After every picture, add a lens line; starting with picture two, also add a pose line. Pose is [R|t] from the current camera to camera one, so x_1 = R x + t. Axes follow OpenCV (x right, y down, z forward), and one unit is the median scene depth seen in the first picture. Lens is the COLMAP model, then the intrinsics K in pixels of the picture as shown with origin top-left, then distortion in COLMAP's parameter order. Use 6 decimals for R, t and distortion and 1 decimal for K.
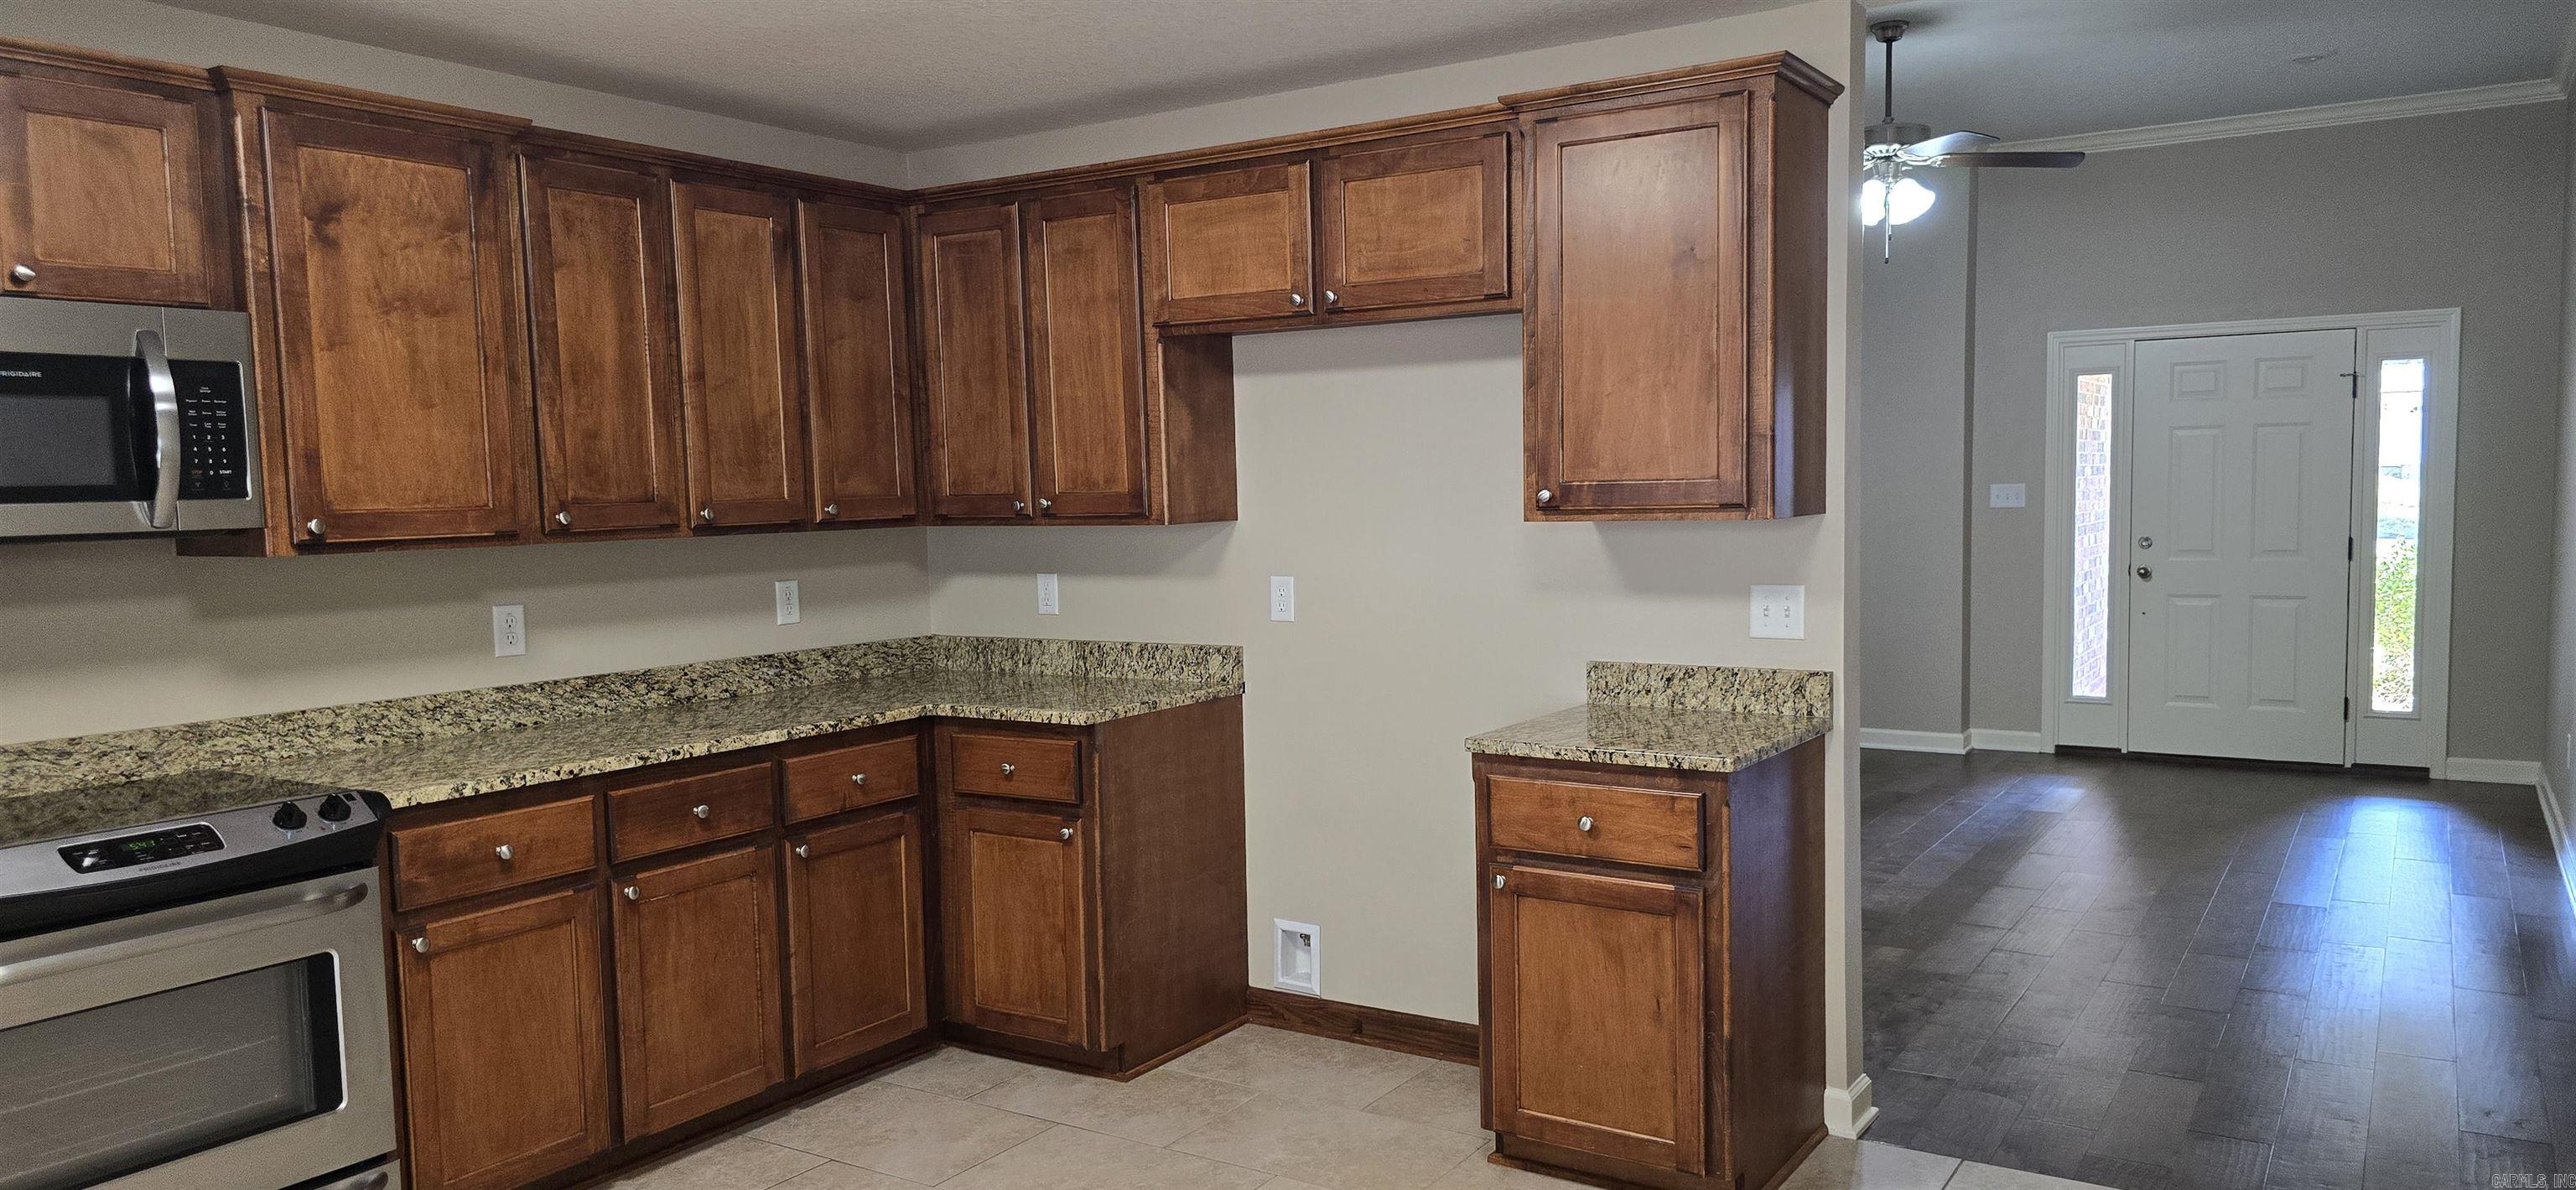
lens RADIAL K [[1721.4, 0, 1315.0], [0, 1721.4, 614.1], [0, 0, 1]] dist [0.079500, -0.085957]
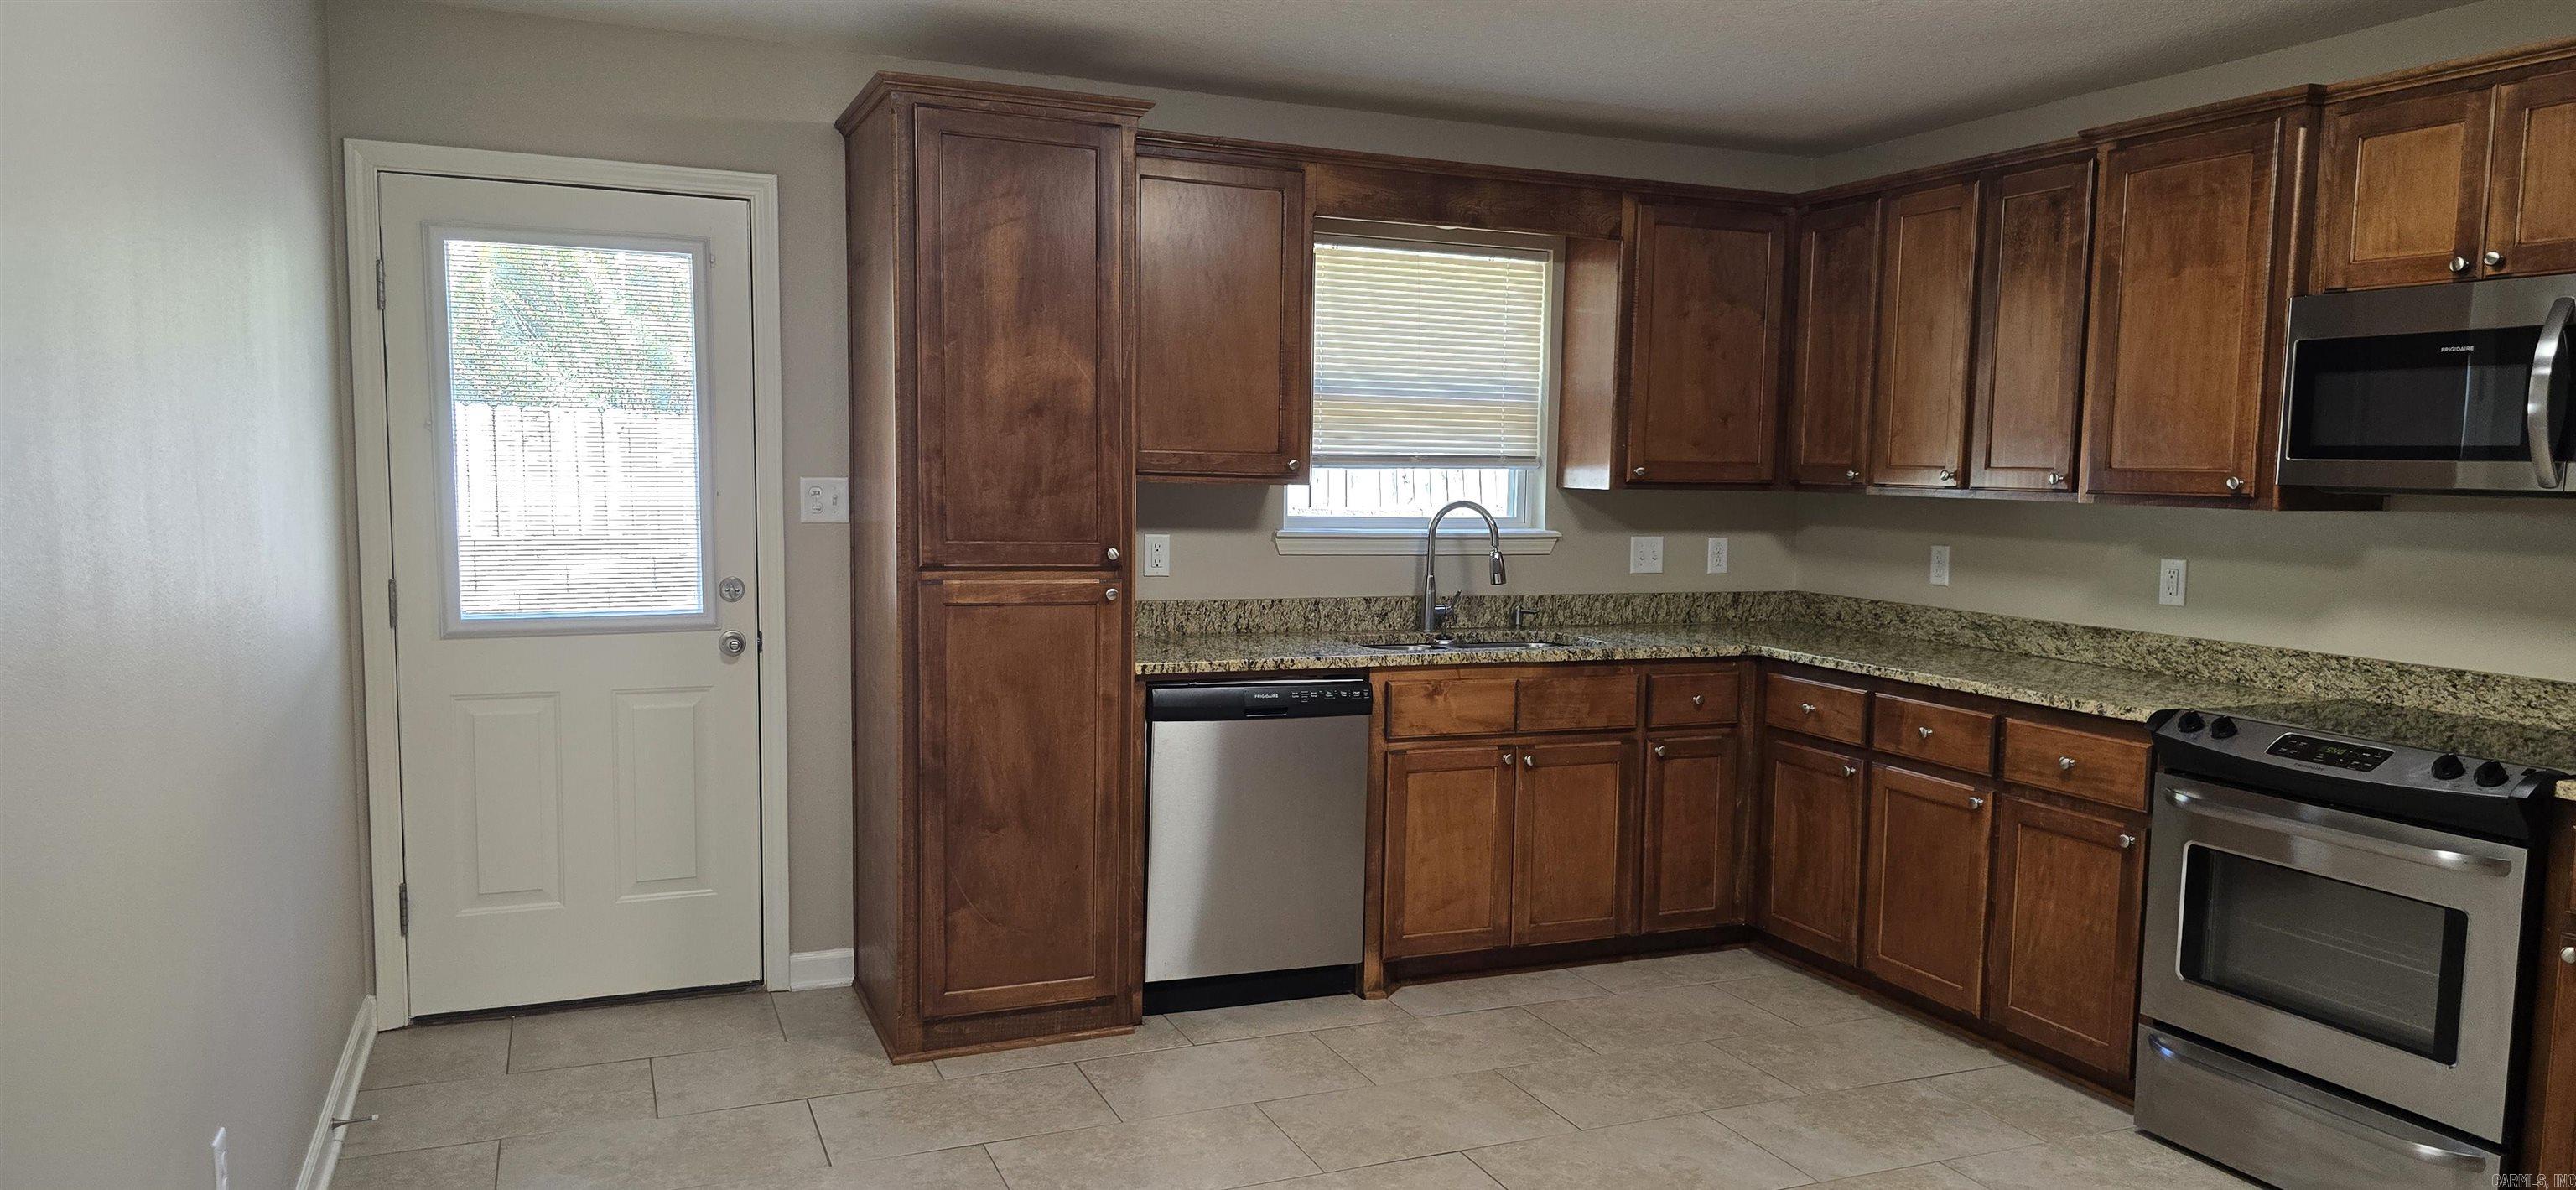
lens RADIAL K [[1734.7, 0, 1350.8], [0, 1734.7, 621.9], [0, 0, 1]] dist [0.081339, -0.089579]
pose [[-0.548087, 0.089097, -0.831662, 0.502560], [-0.074731, 0.985118, 0.154786, -0.065458], [0.833076, 0.146987, -0.533272, 0.800777]]
